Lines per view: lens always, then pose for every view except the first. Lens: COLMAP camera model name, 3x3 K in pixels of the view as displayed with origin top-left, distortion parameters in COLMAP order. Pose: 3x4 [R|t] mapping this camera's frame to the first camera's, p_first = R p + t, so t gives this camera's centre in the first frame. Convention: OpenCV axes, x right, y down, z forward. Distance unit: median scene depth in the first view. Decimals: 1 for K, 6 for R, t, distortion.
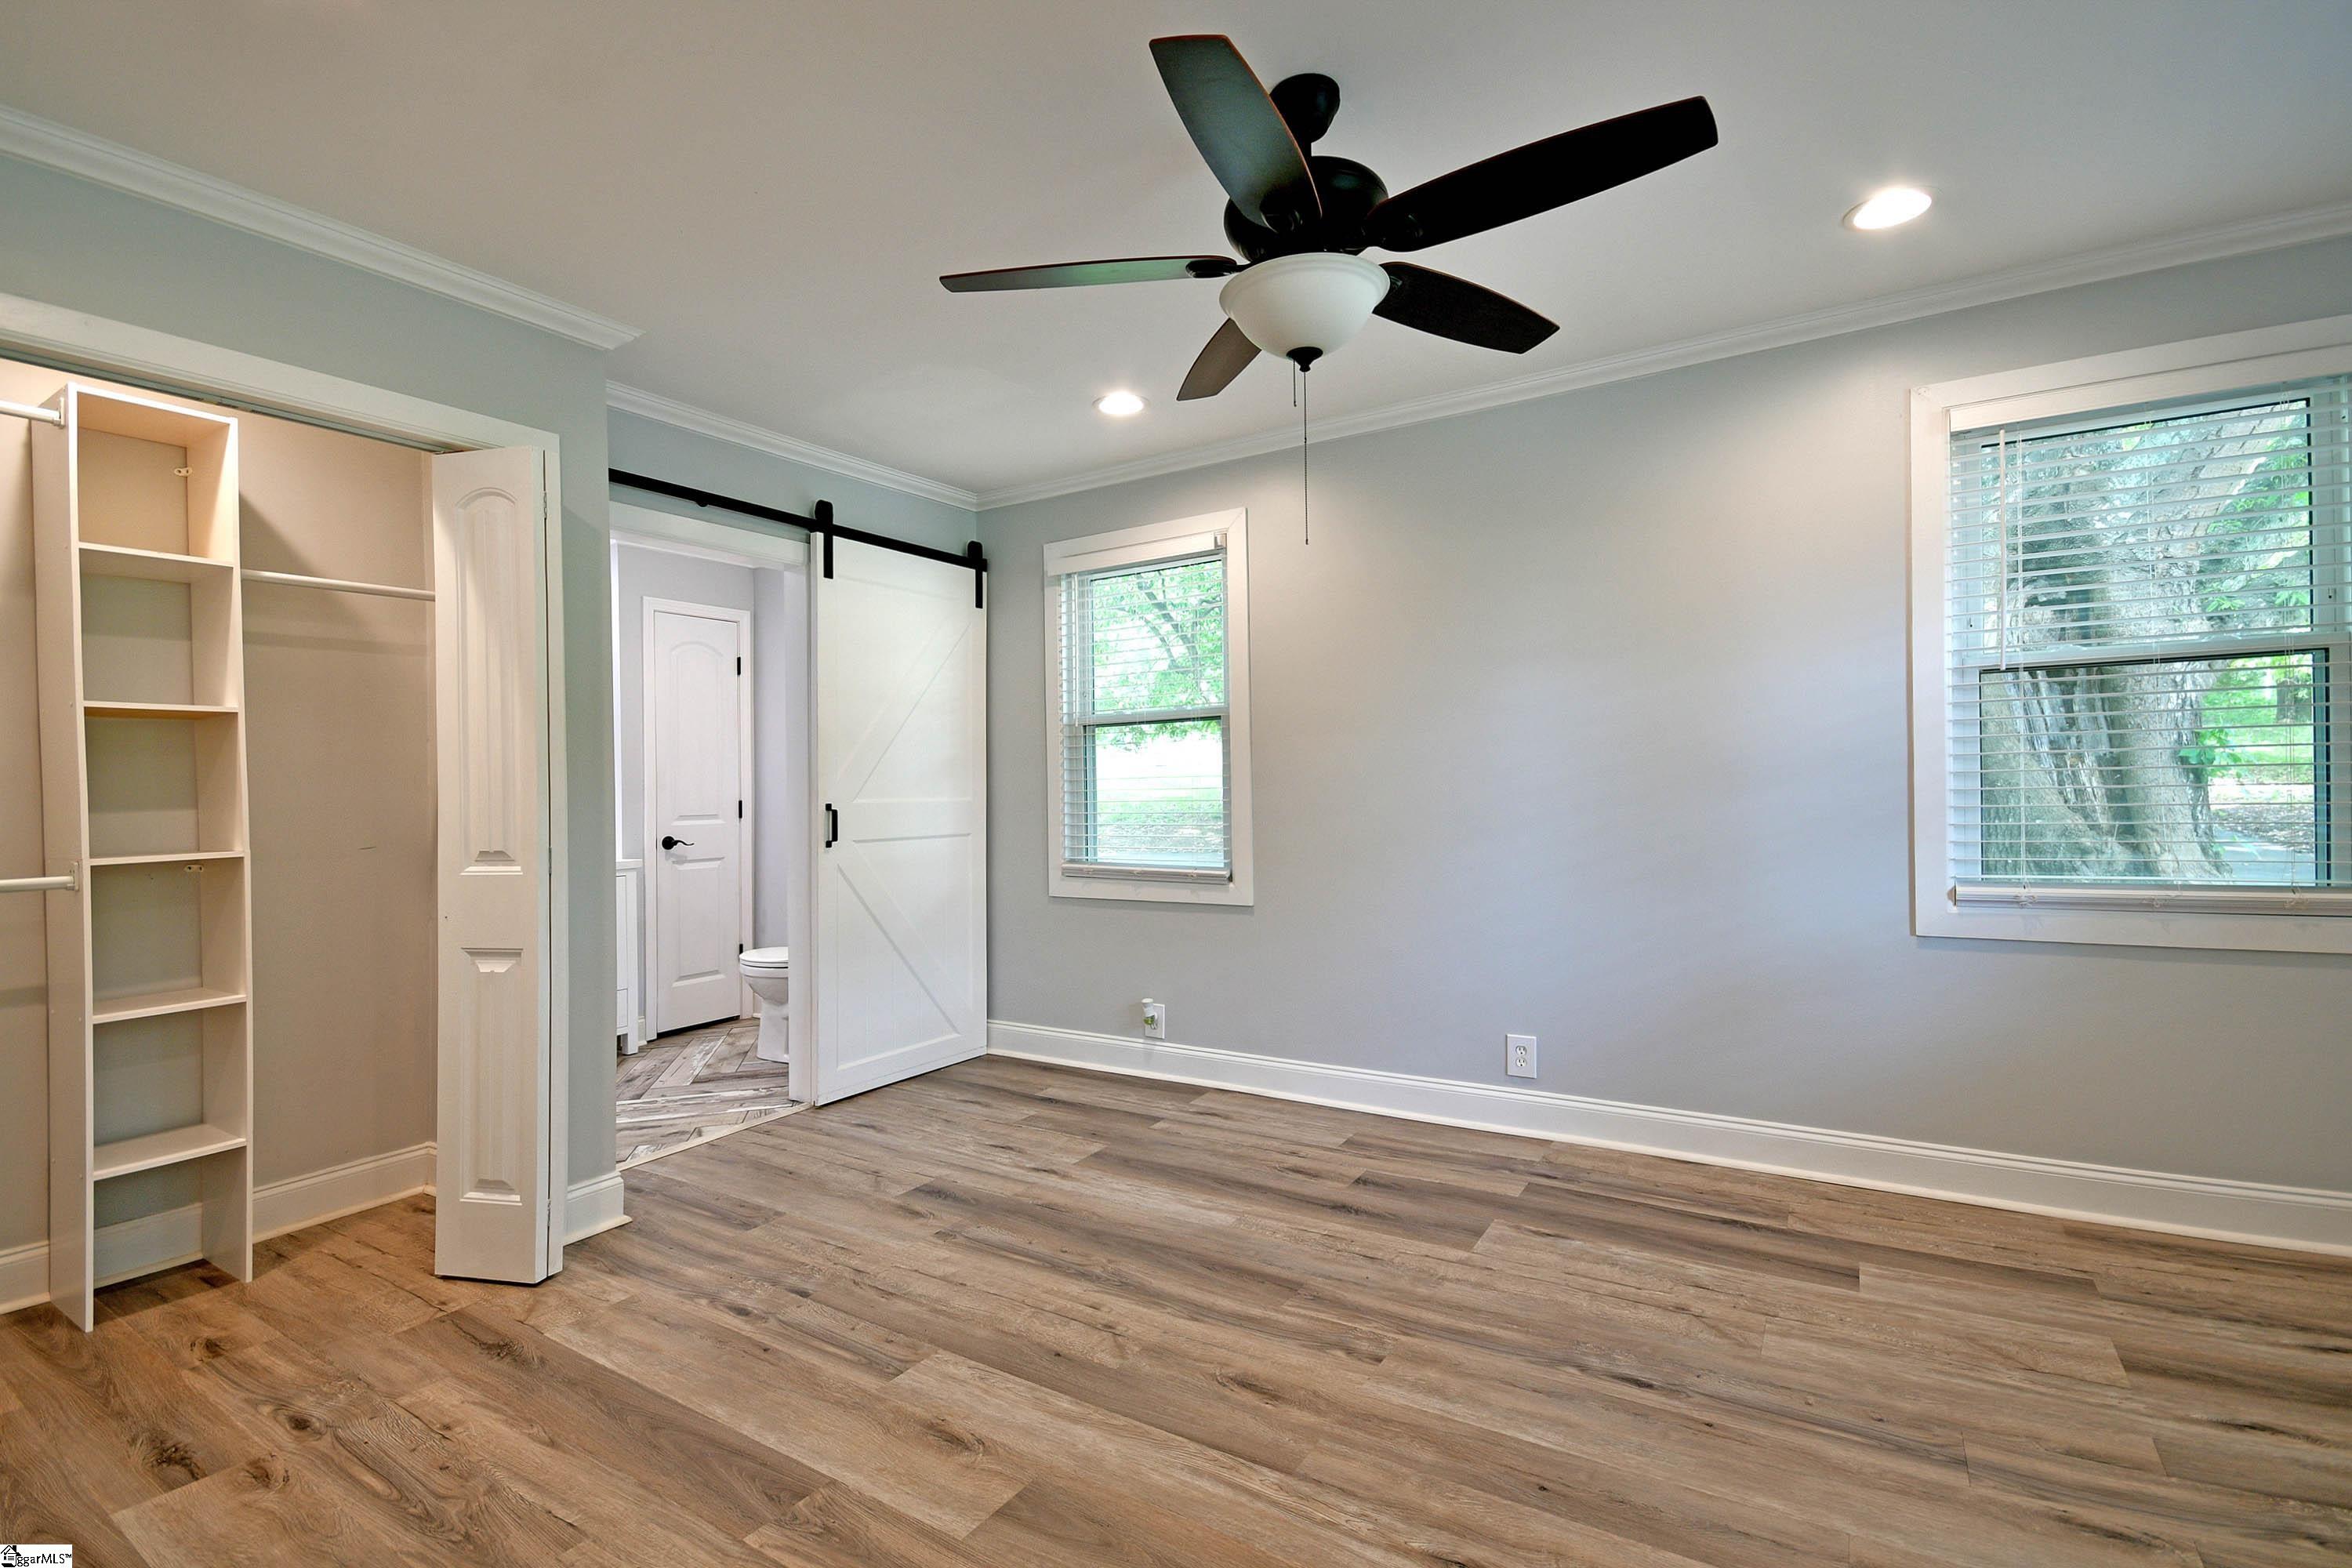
lens RADIAL K [[1064.8, 0, 1105.8], [0, 1064.8, 795.9], [0, 0, 1]] dist [-0.000833, -0.000330]
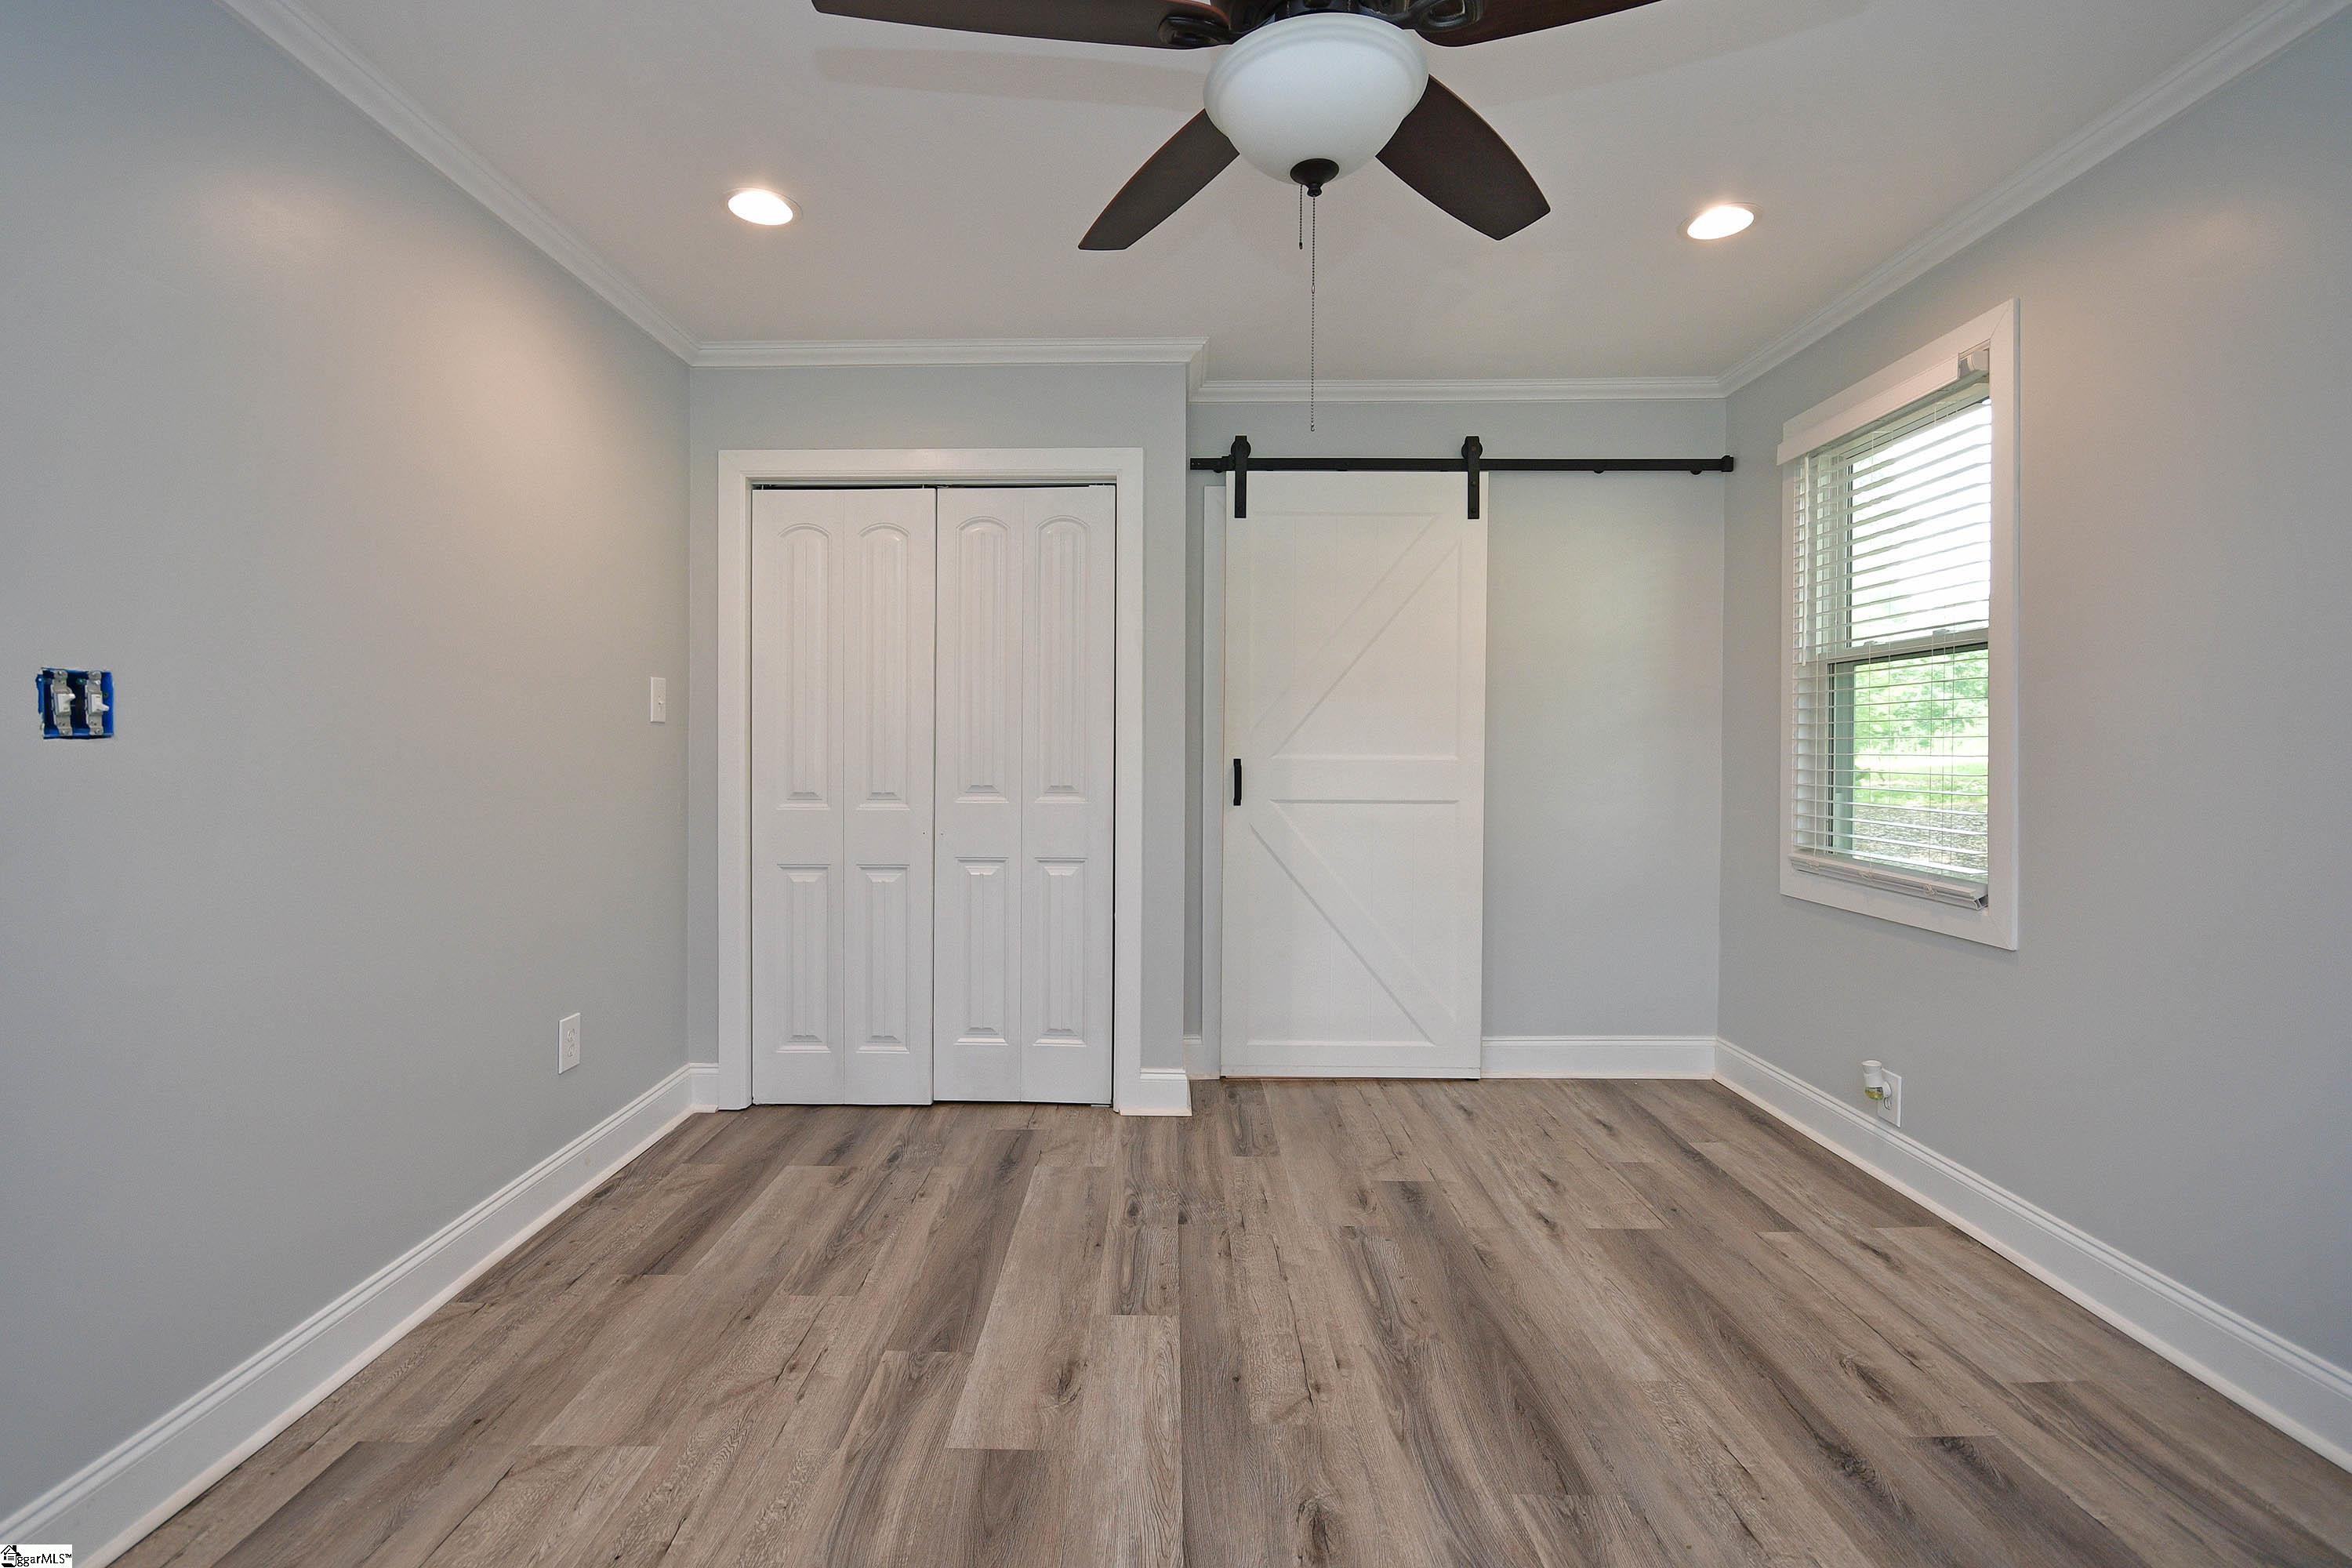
lens RADIAL K [[1081.8, 0, 1178.2], [0, 1081.8, 749.1], [0, 0, 1]] dist [-0.000499, -0.000230]
pose [[0.549872, 0.025853, -0.834849, 0.510954], [-0.020144, 0.999641, 0.017688, -0.017930], [0.835006, 0.007091, 0.550195, 0.339171]]
